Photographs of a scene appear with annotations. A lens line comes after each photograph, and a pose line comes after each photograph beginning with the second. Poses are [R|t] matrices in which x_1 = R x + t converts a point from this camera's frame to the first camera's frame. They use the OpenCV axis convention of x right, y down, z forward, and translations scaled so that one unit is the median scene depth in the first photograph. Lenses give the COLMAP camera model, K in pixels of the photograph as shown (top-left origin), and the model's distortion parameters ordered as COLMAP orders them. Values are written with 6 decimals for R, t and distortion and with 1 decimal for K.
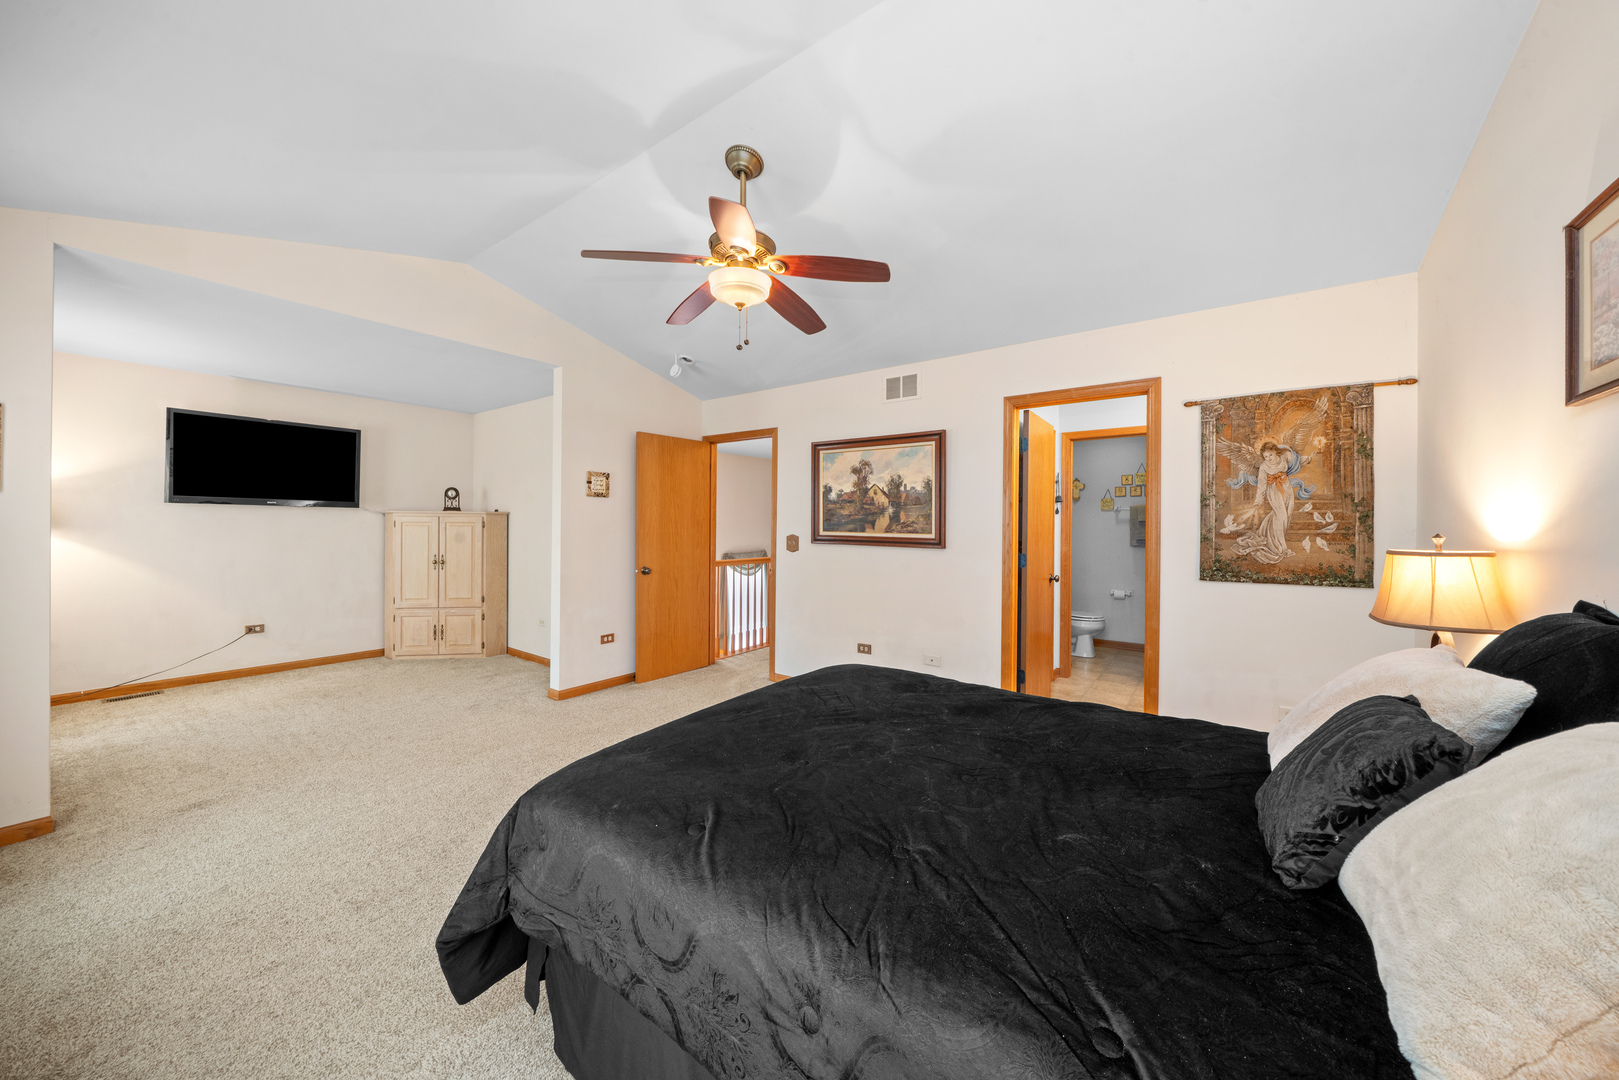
lens RADIAL K [[558.4, 0, 793.5], [0, 558.4, 525.6], [0, 0, 1]] dist [-0.006442, 0.000989]
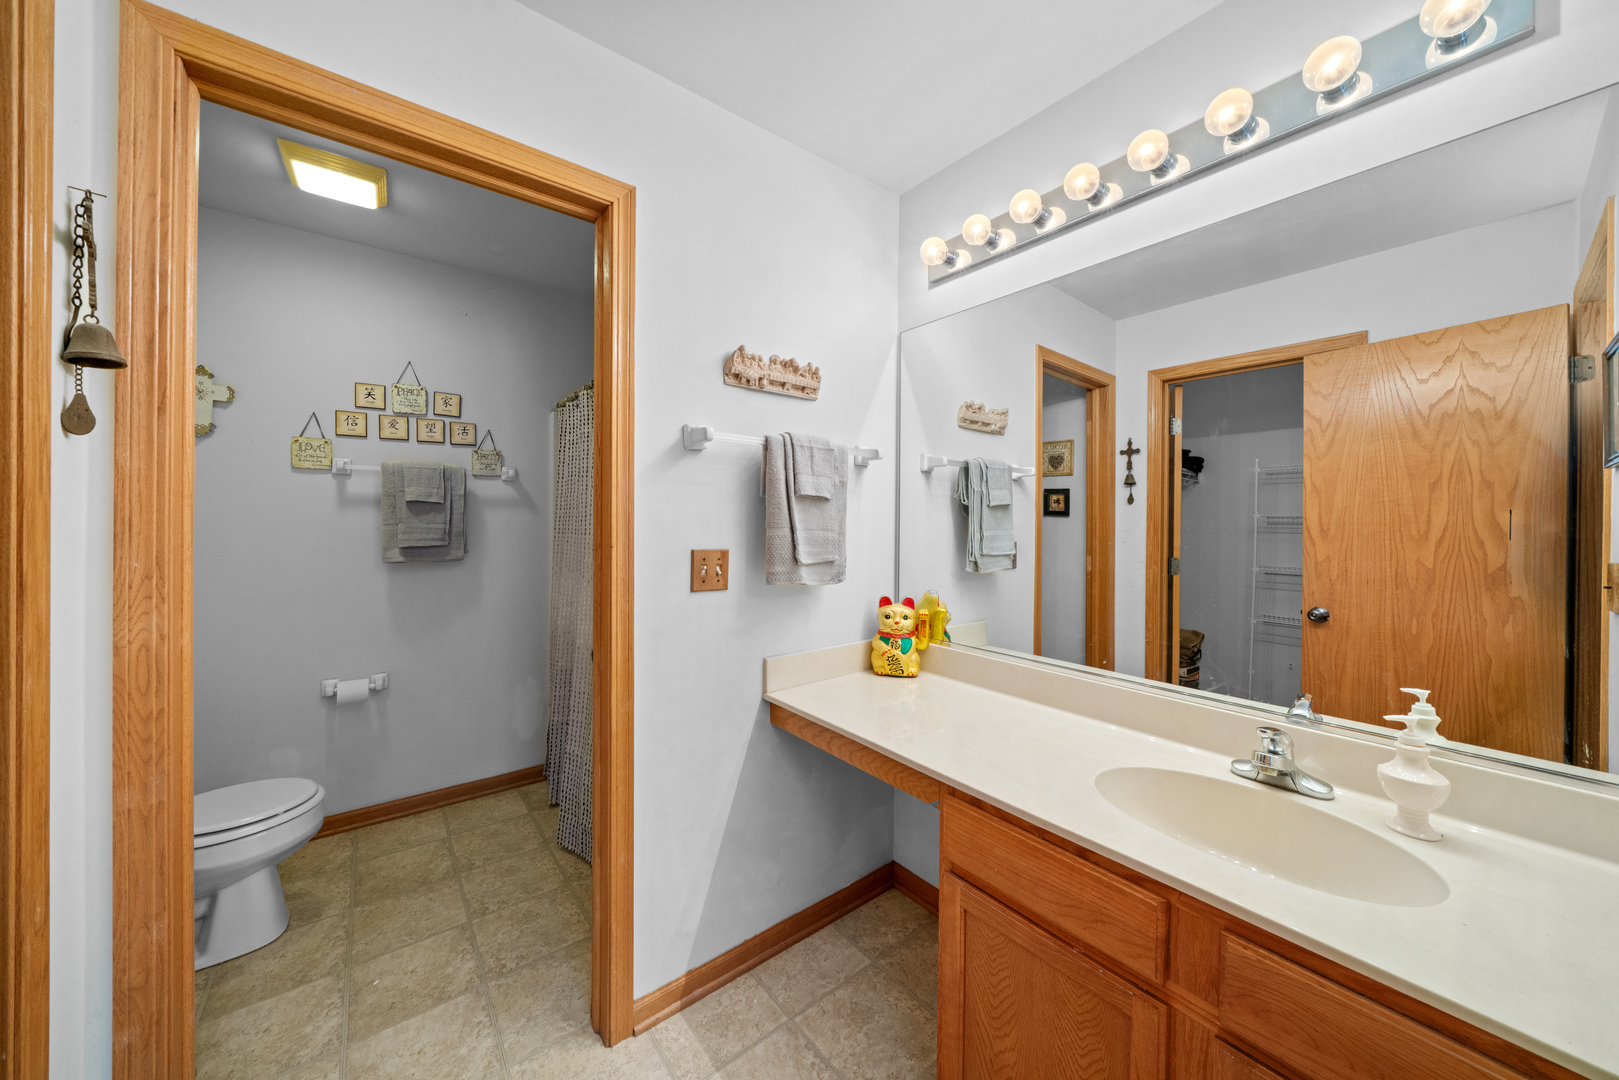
lens RADIAL K [[558.4, 0, 807.4], [0, 558.4, 529.8], [0, 0, 1]] dist [-0.006442, 0.000989]
pose [[0.255253, -0.014432, 0.966766, 0.441872], [-0.004332, 0.999861, 0.016070, 0.007265], [-0.966864, -0.008290, 0.255156, 0.895170]]
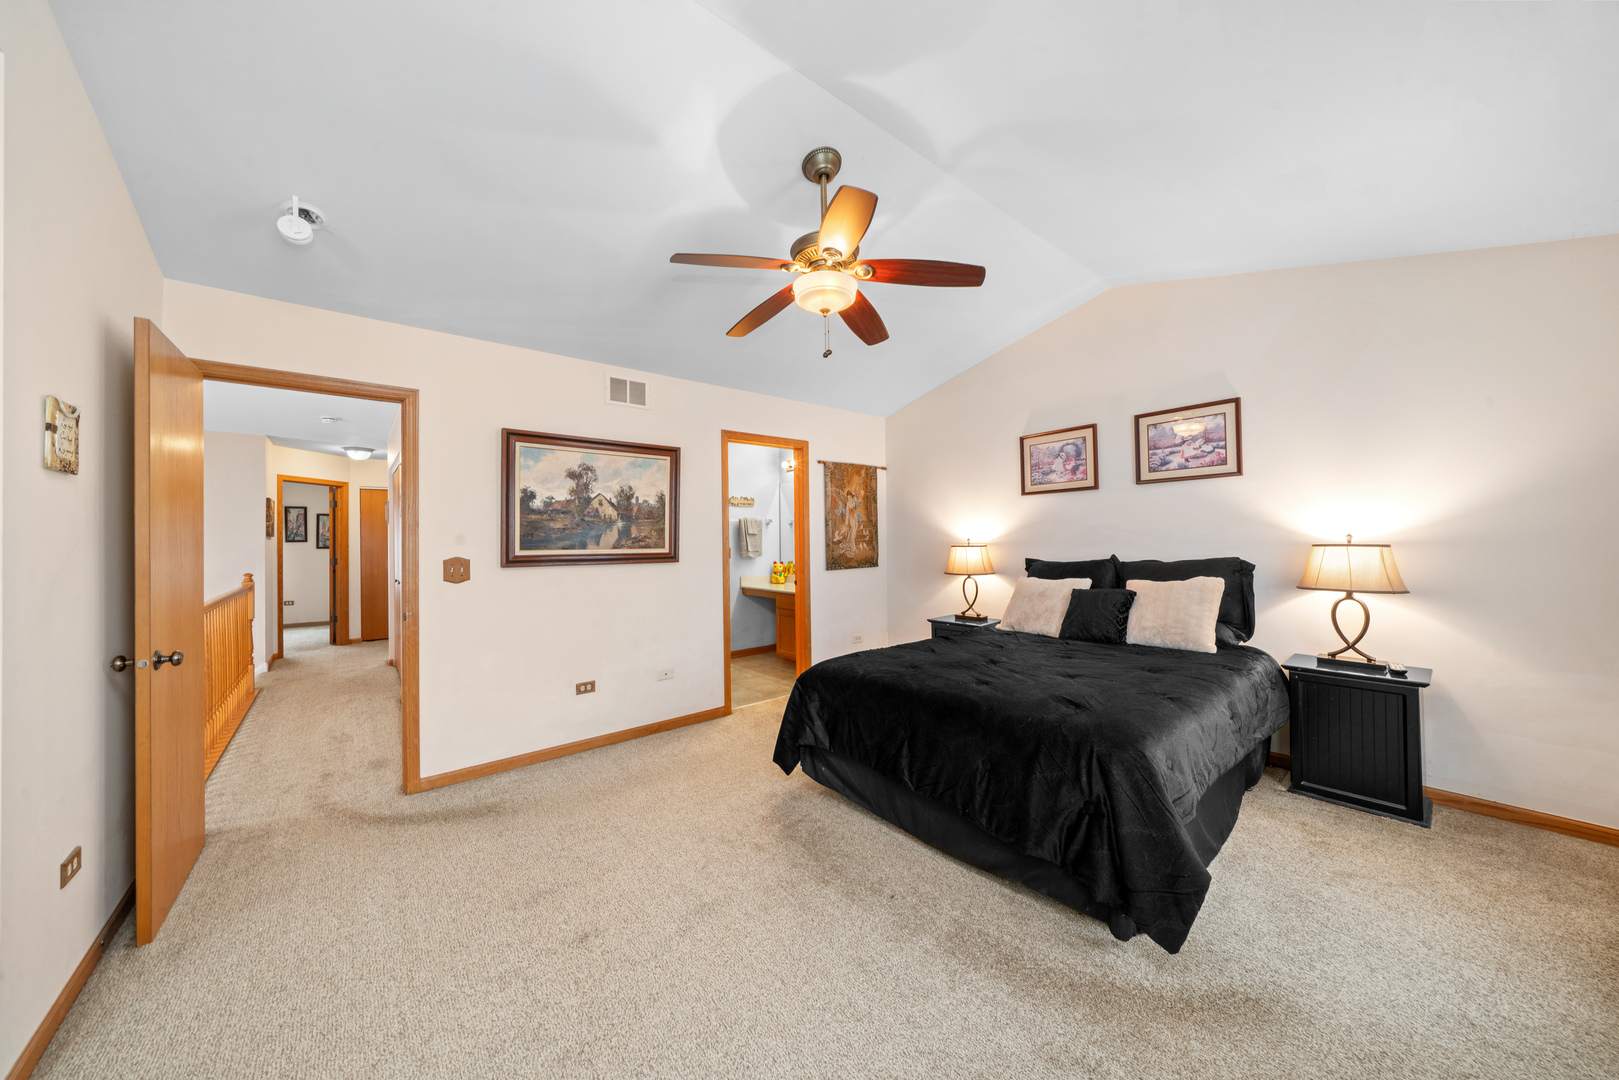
lens RADIAL K [[558.4, 0, 806.5], [0, 558.4, 537.5], [0, 0, 1]] dist [-0.006442, 0.000989]
pose [[0.215167, -0.007679, 0.976547, -0.652088], [0.014403, 0.999885, 0.004689, -0.005246], [-0.976471, 0.013056, 0.215253, 0.512627]]
